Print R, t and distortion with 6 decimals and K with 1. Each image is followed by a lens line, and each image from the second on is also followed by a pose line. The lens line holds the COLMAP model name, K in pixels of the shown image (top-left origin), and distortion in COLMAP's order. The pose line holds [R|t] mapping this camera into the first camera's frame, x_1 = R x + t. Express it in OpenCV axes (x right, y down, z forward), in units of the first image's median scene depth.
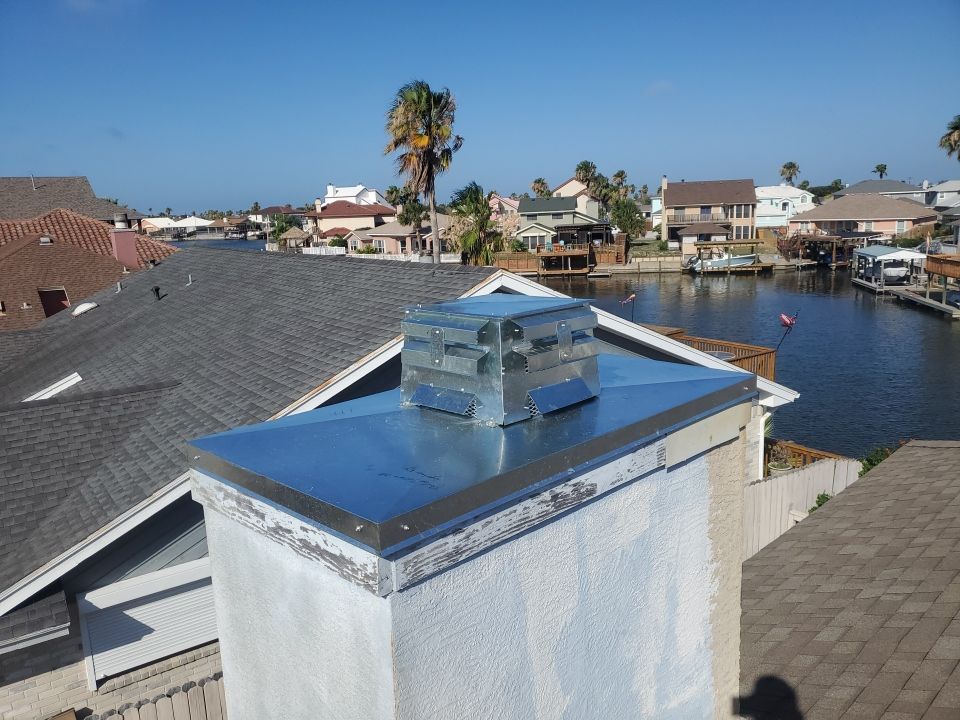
lens RADIAL K [[770.7, 0, 484.5], [0, 770.7, 359.9], [0, 0, 1]] dist [0.029513, -0.026266]
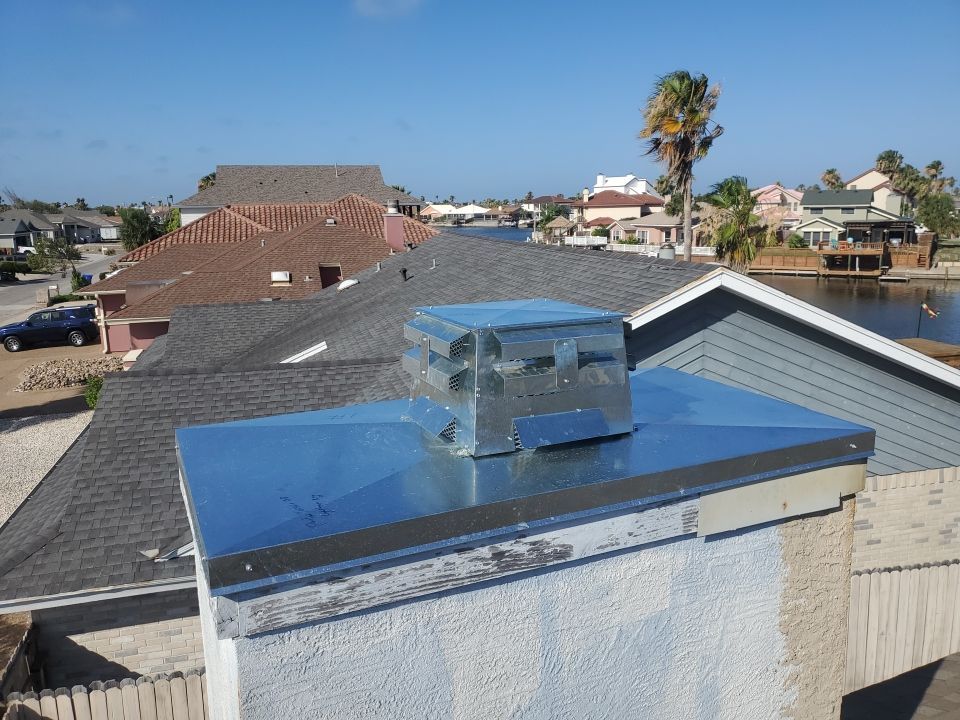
lens RADIAL K [[770.7, 0, 477.0], [0, 770.7, 346.2], [0, 0, 1]] dist [0.029513, -0.026266]
pose [[0.935287, 0.086045, -0.343270, 0.079302], [-0.087516, 0.996100, 0.011235, -0.011846], [0.342898, 0.019534, 0.939170, 0.052126]]
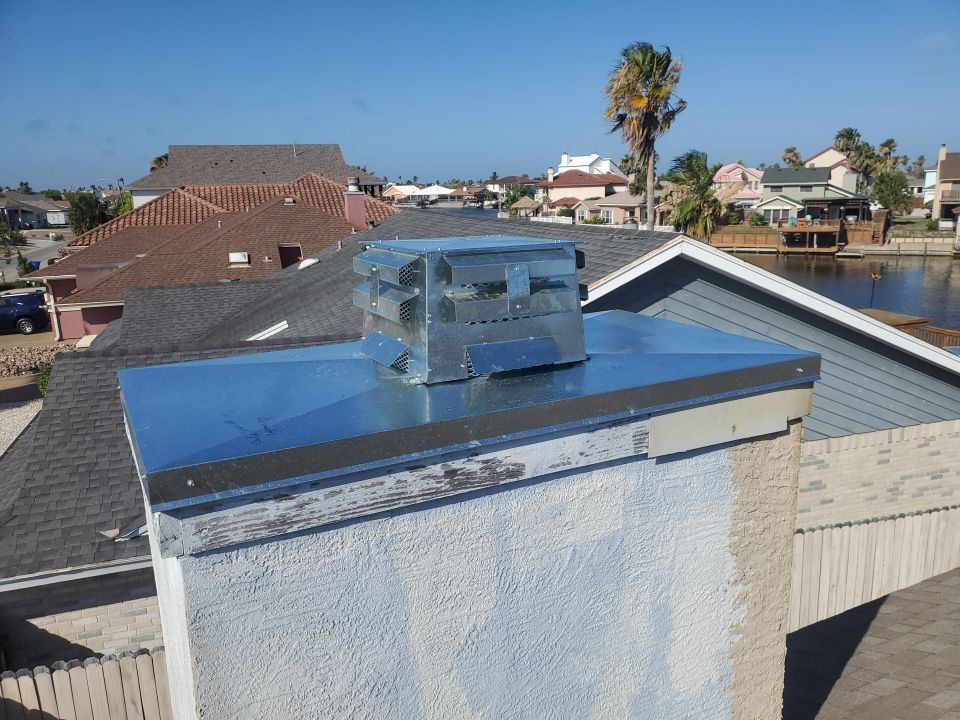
lens RADIAL K [[770.7, 0, 494.1], [0, 770.7, 372.3], [0, 0, 1]] dist [0.029513, -0.026266]
pose [[0.956670, 0.084477, -0.278652, 0.084424], [-0.070522, 0.995719, 0.059751, 0.004612], [0.282507, -0.037511, 0.958532, 0.056124]]
